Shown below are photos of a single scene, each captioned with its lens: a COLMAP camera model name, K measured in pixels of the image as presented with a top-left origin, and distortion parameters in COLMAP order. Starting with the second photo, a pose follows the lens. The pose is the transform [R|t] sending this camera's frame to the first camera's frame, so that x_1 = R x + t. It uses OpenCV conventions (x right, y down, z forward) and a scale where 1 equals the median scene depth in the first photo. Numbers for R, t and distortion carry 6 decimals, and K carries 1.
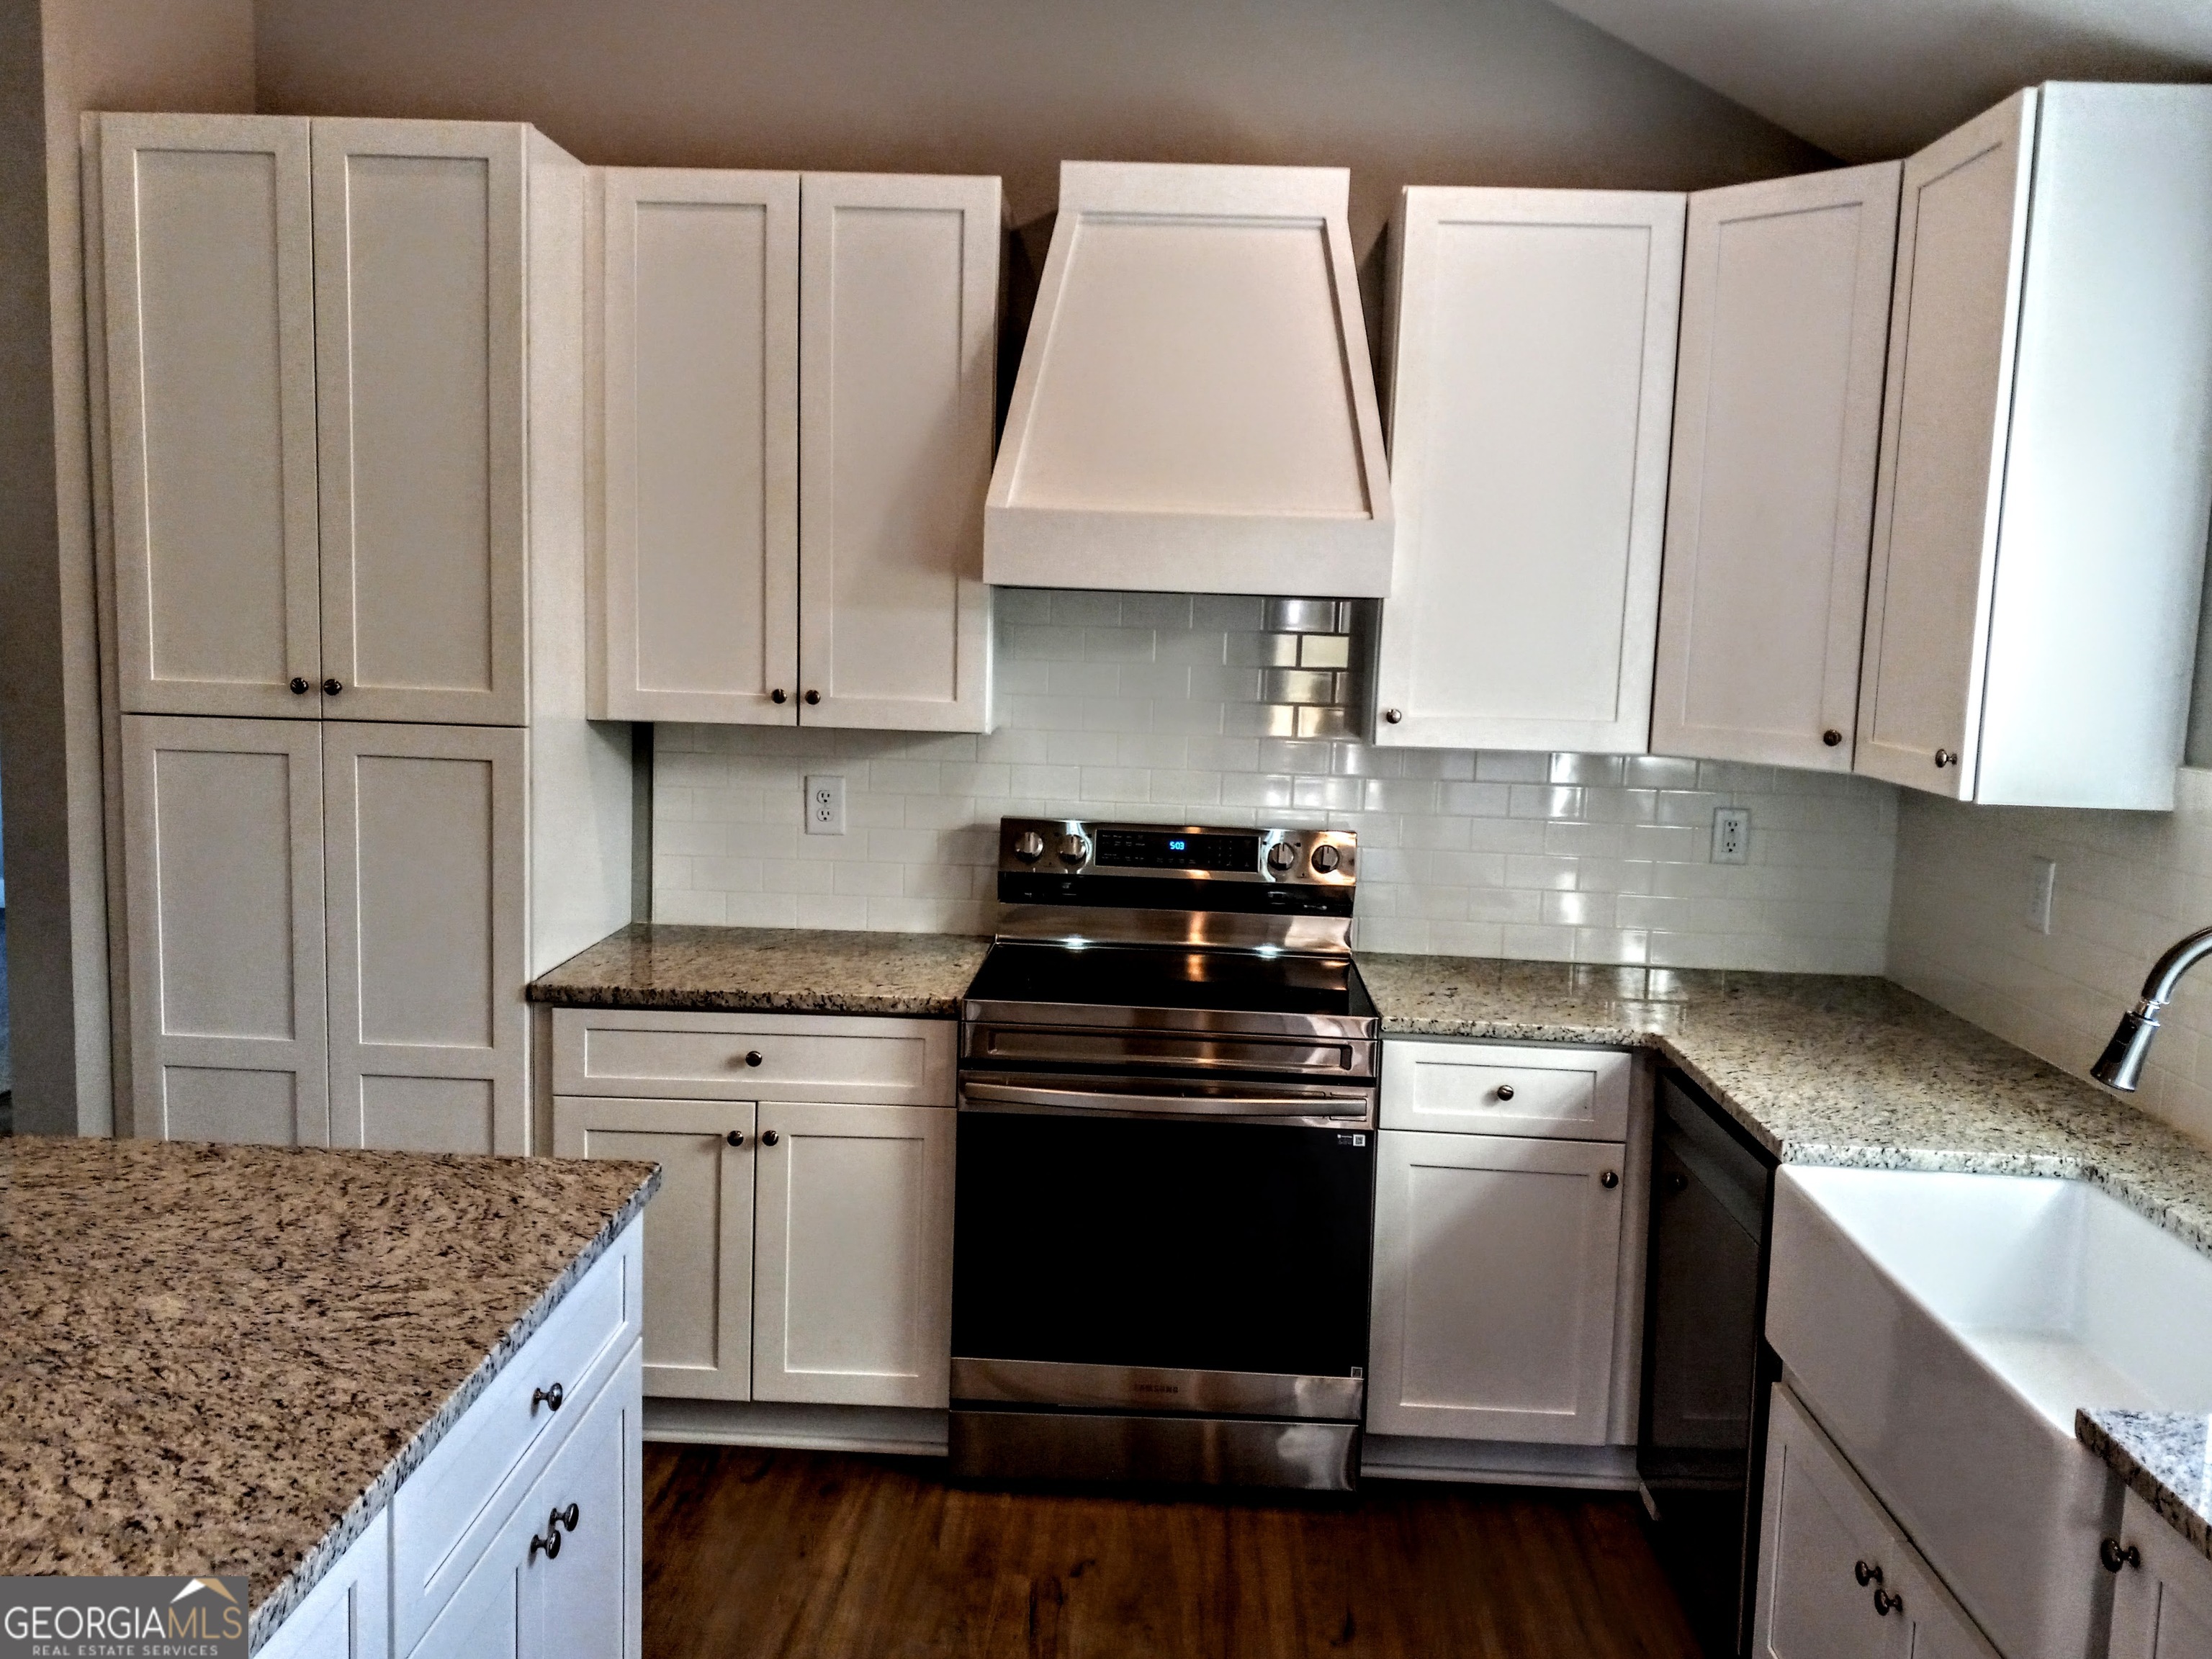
lens RADIAL K [[1836.9, 0, 1103.1], [0, 1836.9, 812.1], [0, 0, 1]] dist [0.031960, -0.048079]
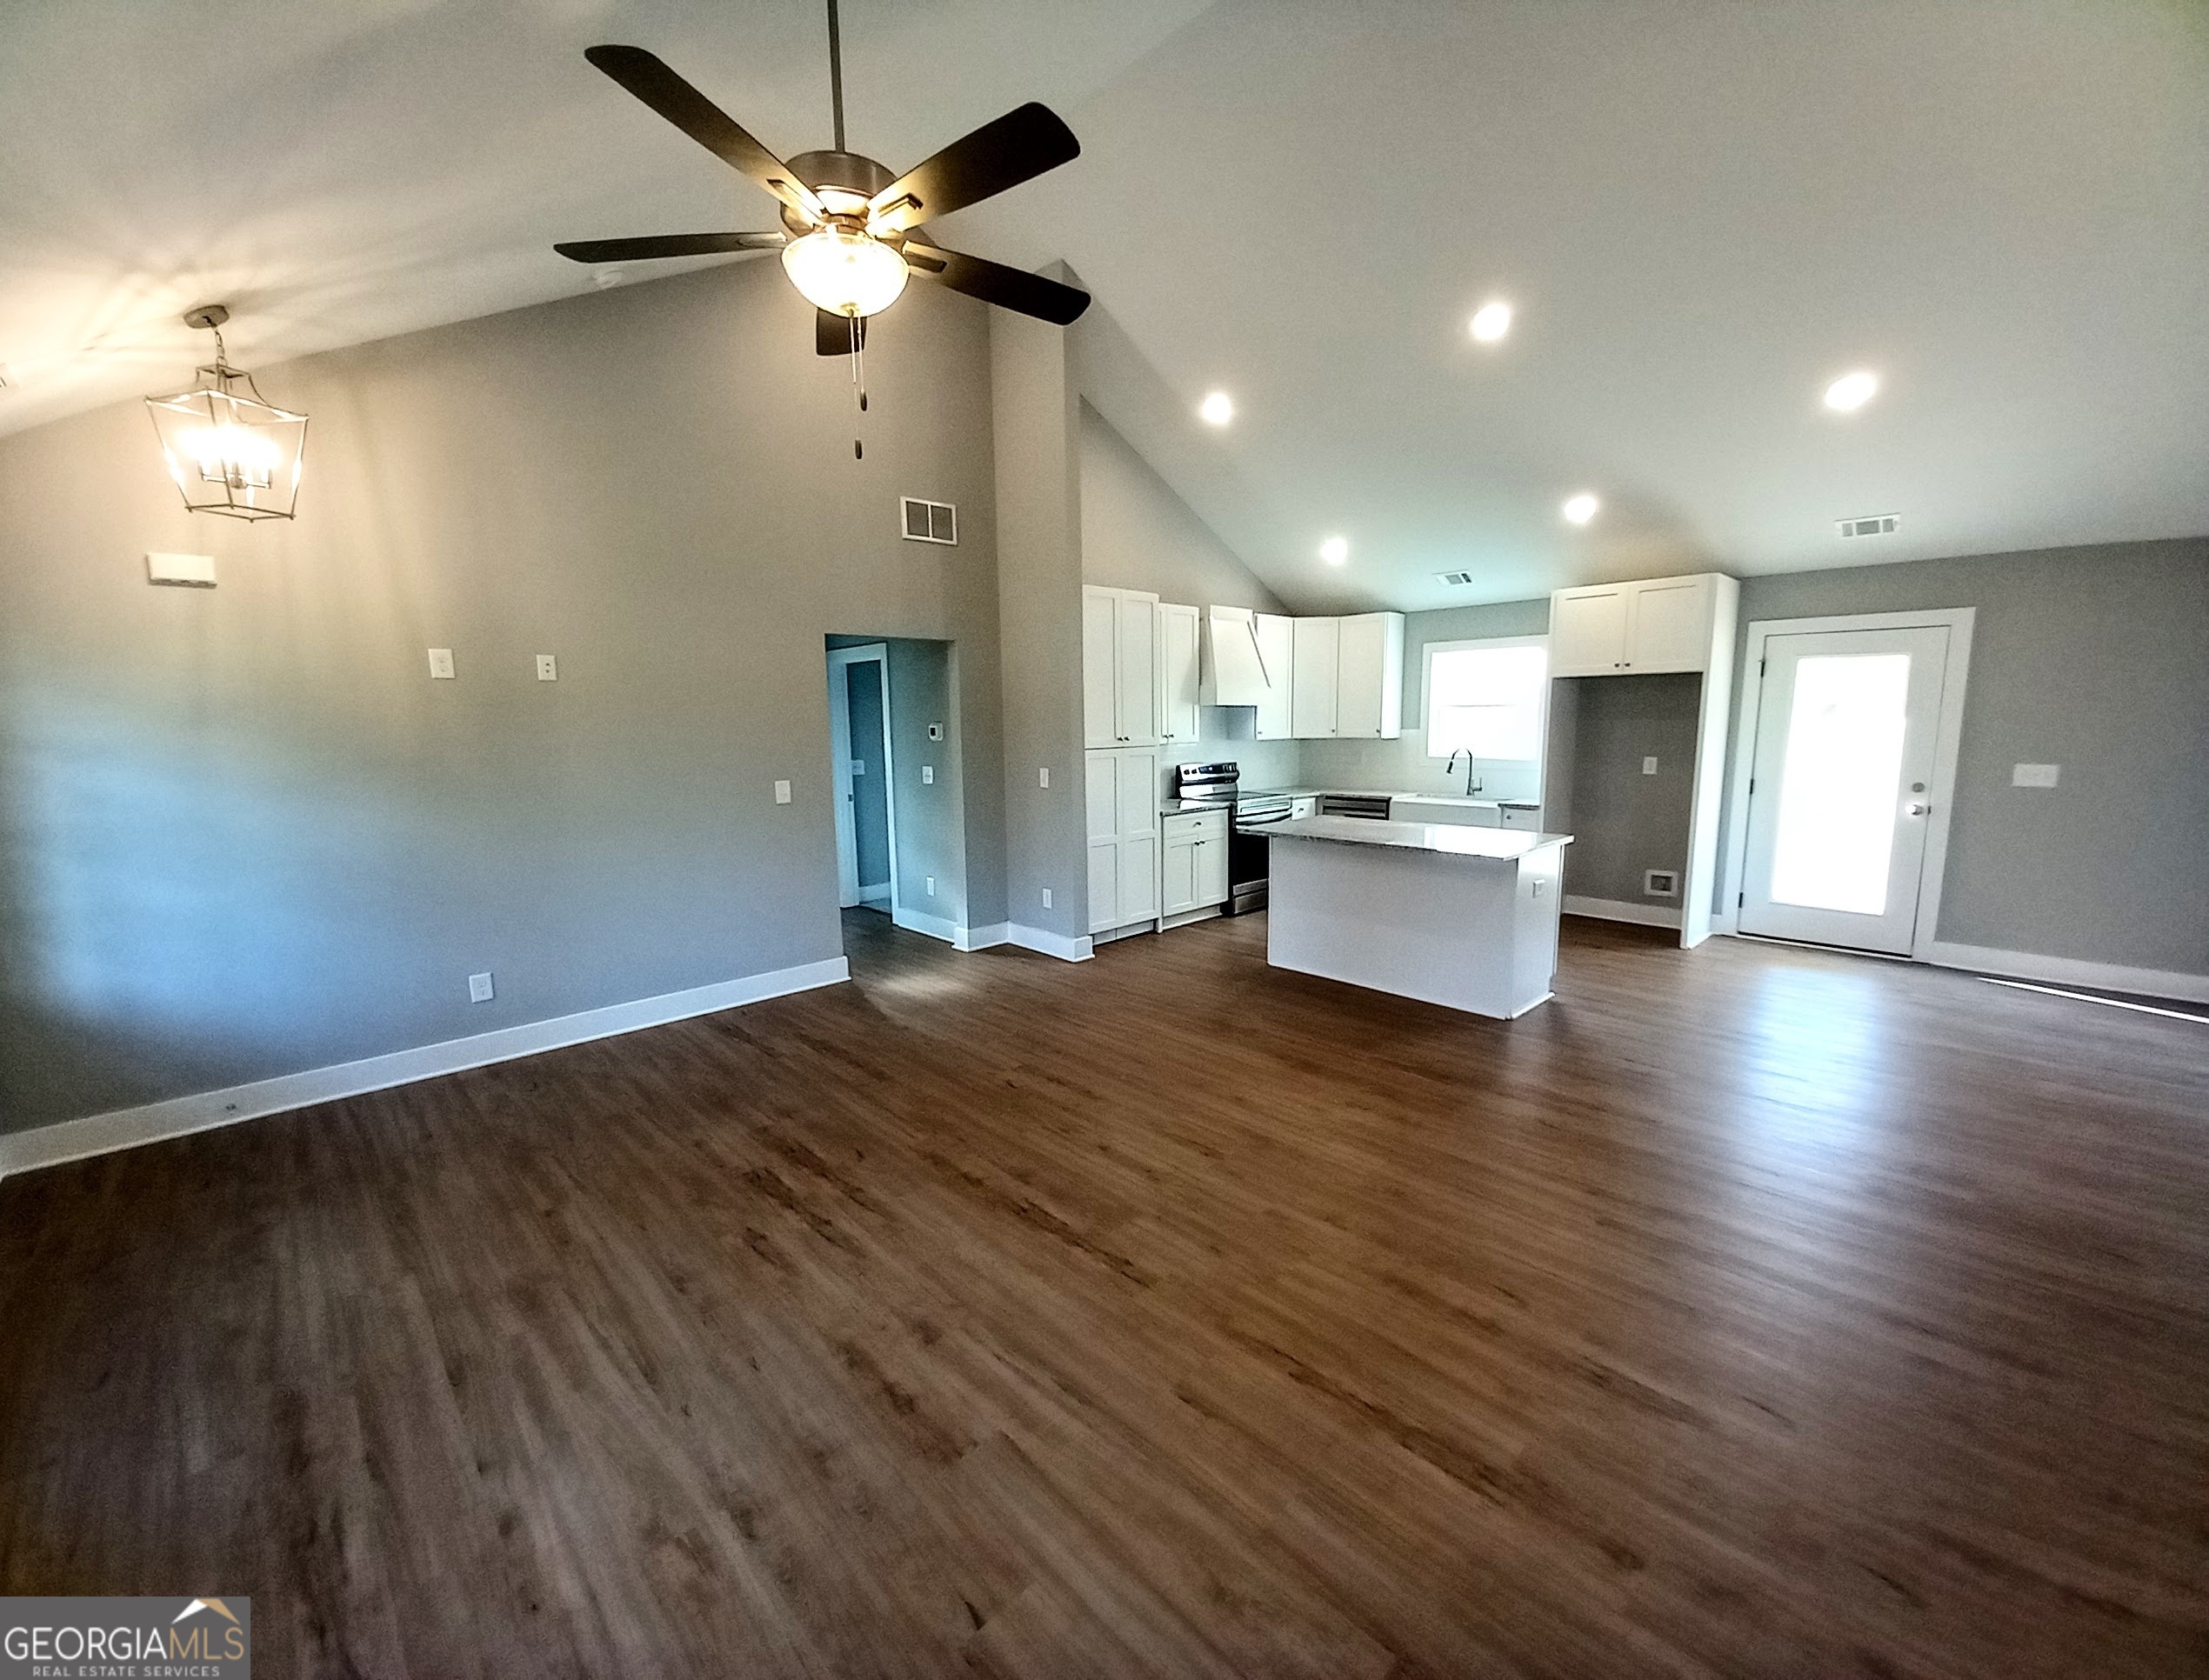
lens RADIAL K [[886.7, 0, 1096.5], [0, 886.7, 846.2], [0, 0, 1]] dist [0.004344, -0.001083]
pose [[0.696684, -0.145381, 0.702492, -1.784937], [0.119612, 0.989083, 0.086069, -0.013866], [-0.707336, 0.024064, 0.706468, -0.241412]]
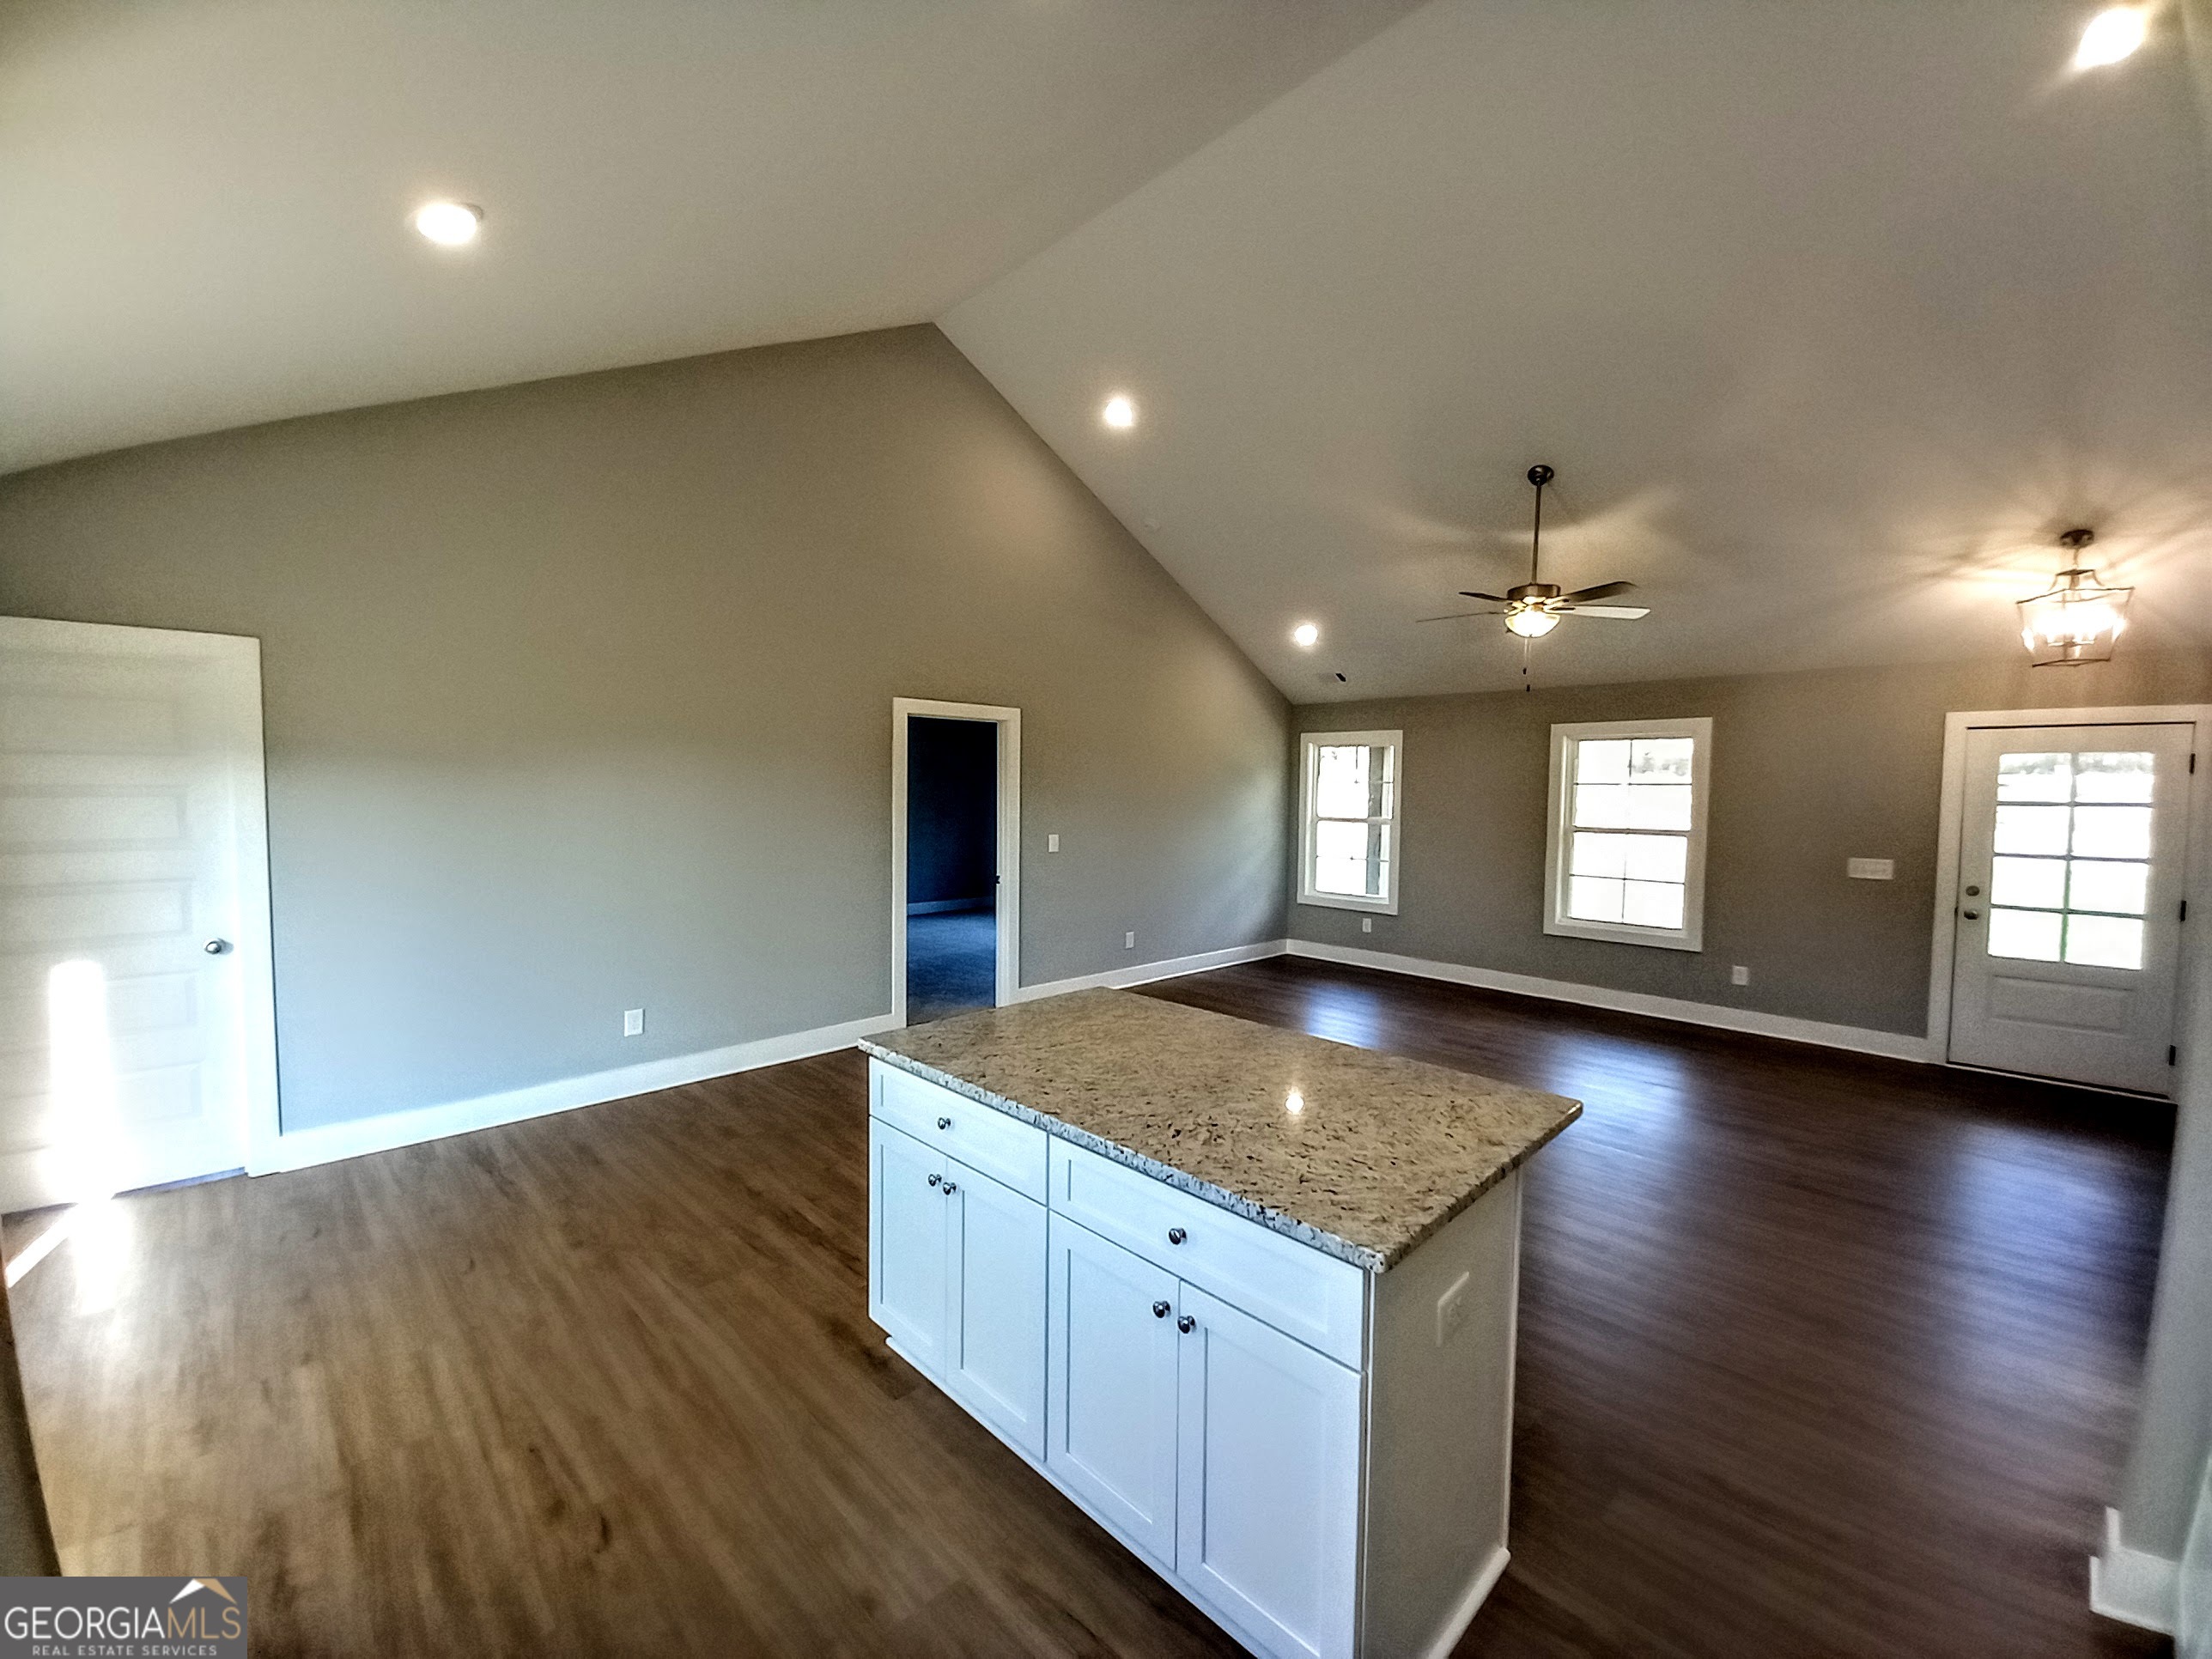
lens RADIAL K [[875.6, 0, 1116.8], [0, 875.6, 835.3], [0, 0, 1]] dist [0.012094, -0.011603]
pose [[-0.673392, -0.002616, -0.739281, 0.210655], [-0.123837, 0.986264, 0.109309, -0.084327], [0.728840, 0.165158, -0.664466, 0.859166]]
